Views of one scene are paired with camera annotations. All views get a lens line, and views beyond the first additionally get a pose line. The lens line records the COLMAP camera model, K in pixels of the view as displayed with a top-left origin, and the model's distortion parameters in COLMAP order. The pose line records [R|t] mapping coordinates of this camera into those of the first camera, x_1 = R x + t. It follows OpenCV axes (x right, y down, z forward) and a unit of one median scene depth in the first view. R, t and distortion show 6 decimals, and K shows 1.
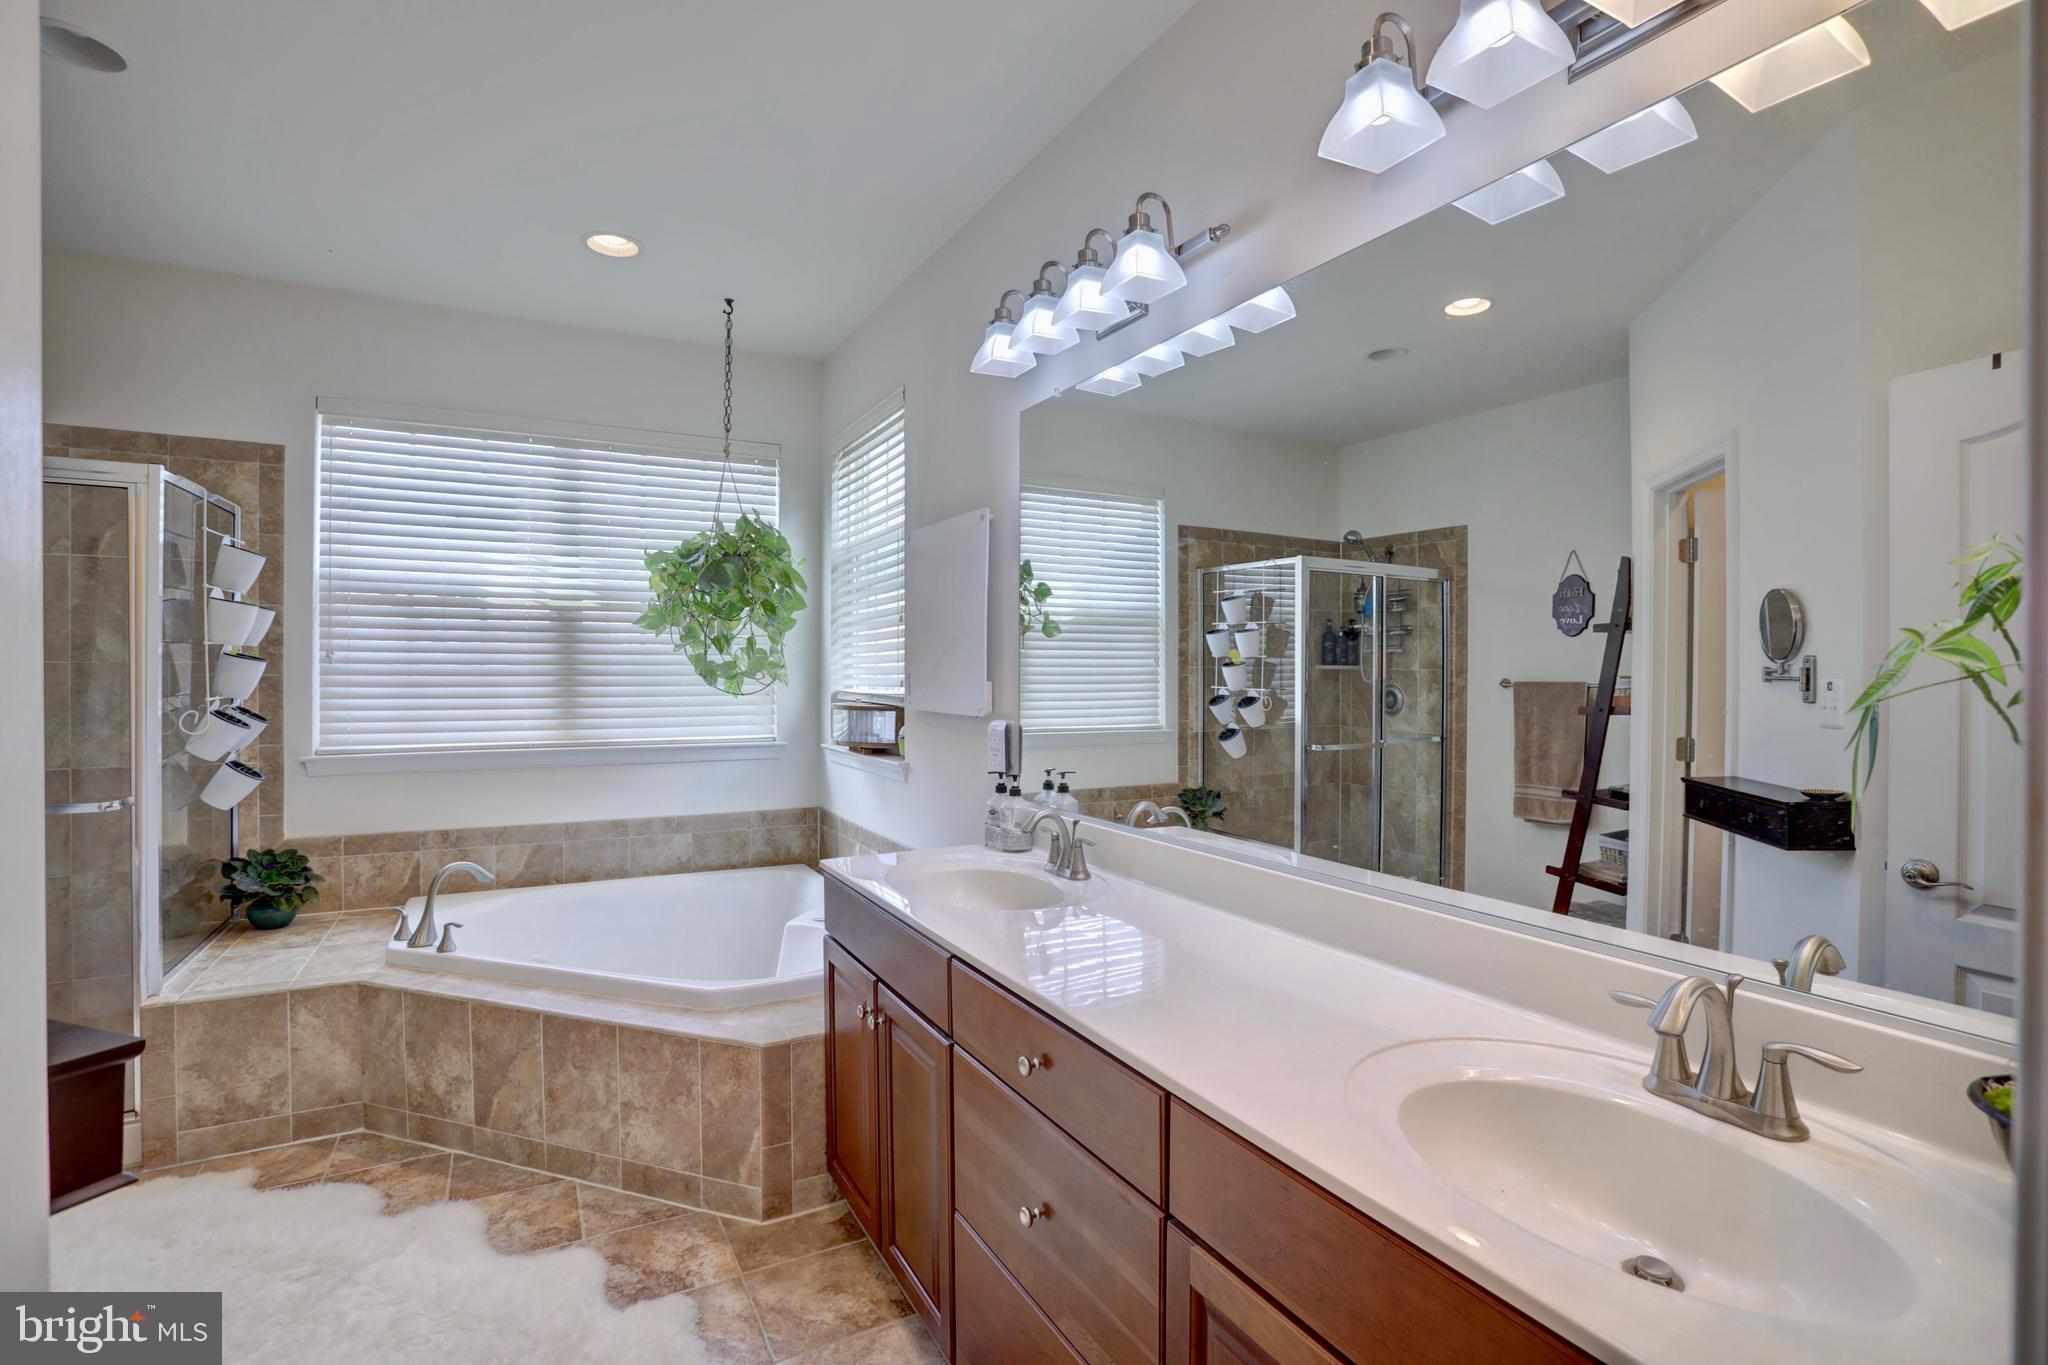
lens RADIAL K [[945.8, 0, 1027.5], [0, 945.8, 679.3], [0, 0, 1]] dist [-0.082943, 0.036005]
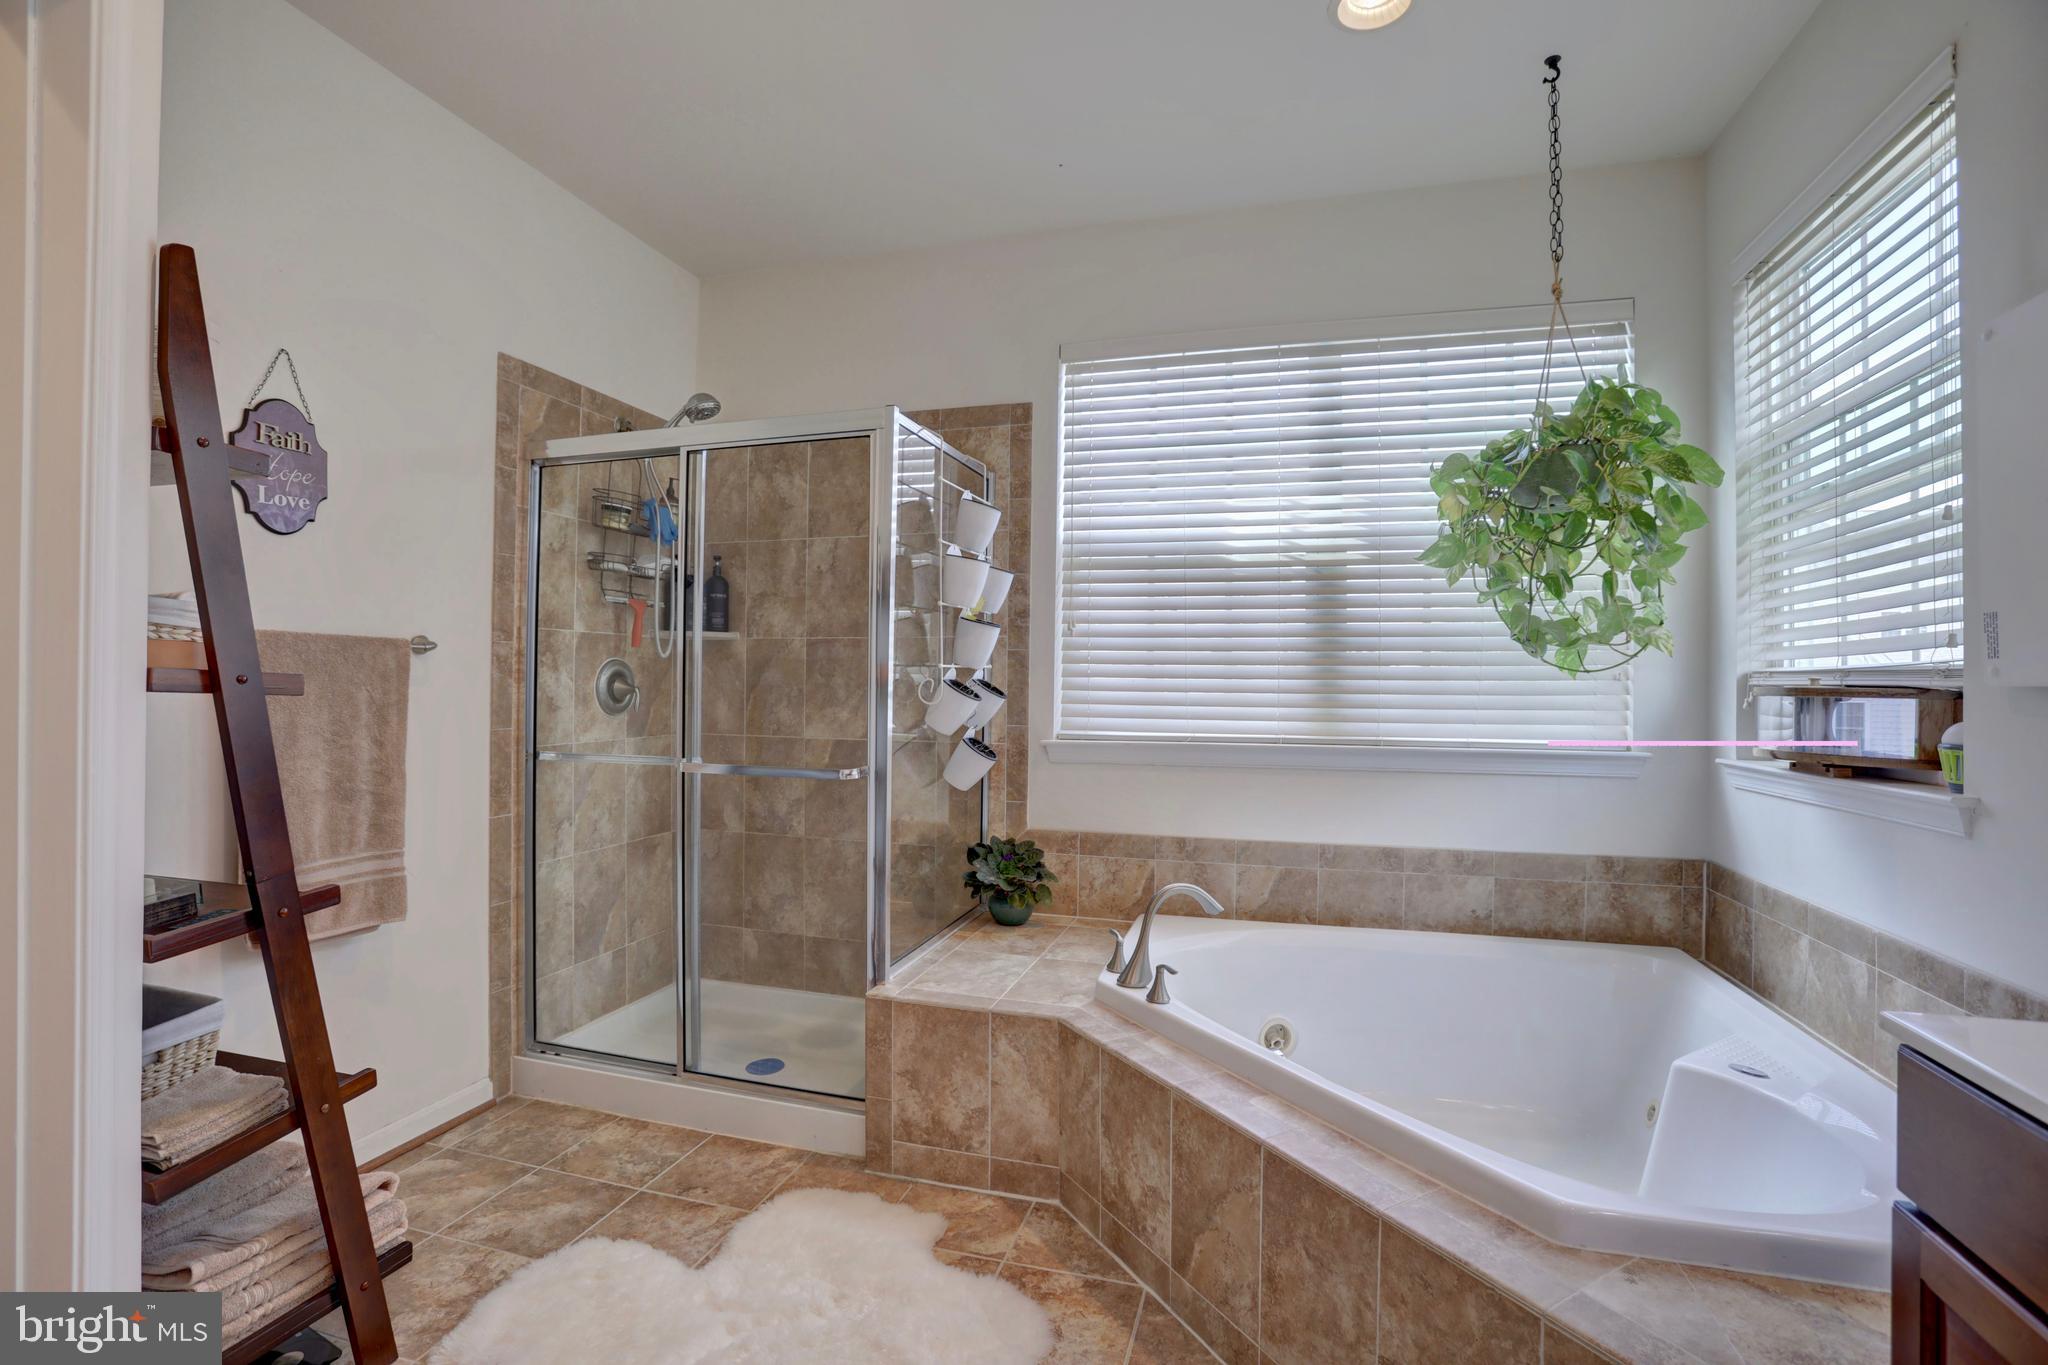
lens RADIAL K [[945.8, 0, 1027.5], [0, 945.8, 679.3], [0, 0, 1]] dist [-0.082943, 0.036005]
pose [[0.710847, -0.002274, -0.703343, -0.154713], [-0.015468, 0.999702, -0.018866, 0.045318], [0.703176, 0.024291, 0.710600, 0.335817]]
